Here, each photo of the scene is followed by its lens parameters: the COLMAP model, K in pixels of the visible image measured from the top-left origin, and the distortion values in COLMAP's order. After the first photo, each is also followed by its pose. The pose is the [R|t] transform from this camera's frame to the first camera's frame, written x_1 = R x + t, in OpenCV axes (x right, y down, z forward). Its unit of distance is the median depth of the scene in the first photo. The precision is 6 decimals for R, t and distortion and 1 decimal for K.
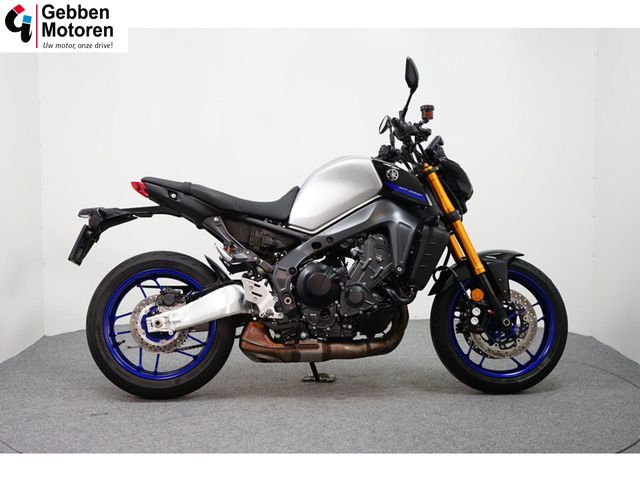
lens RADIAL K [[969.3, 0, 320.0], [0, 969.3, 240.0], [0, 0, 1]] dist [-0.019895, -0.019944]
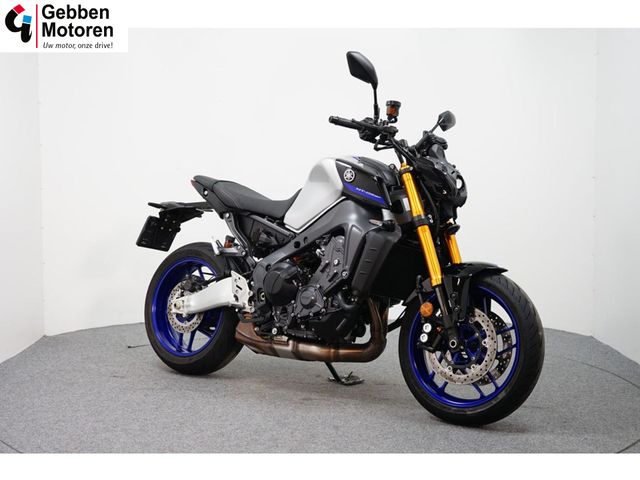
lens RADIAL K [[969.3, 0, 320.0], [0, 969.3, 240.0], [0, 0, 1]] dist [-0.019895, -0.019944]
pose [[0.756625, 0.052711, -0.651721, 0.670357], [-0.054818, 0.998350, 0.017105, -0.017950], [0.651547, 0.022784, 0.758266, 0.247337]]
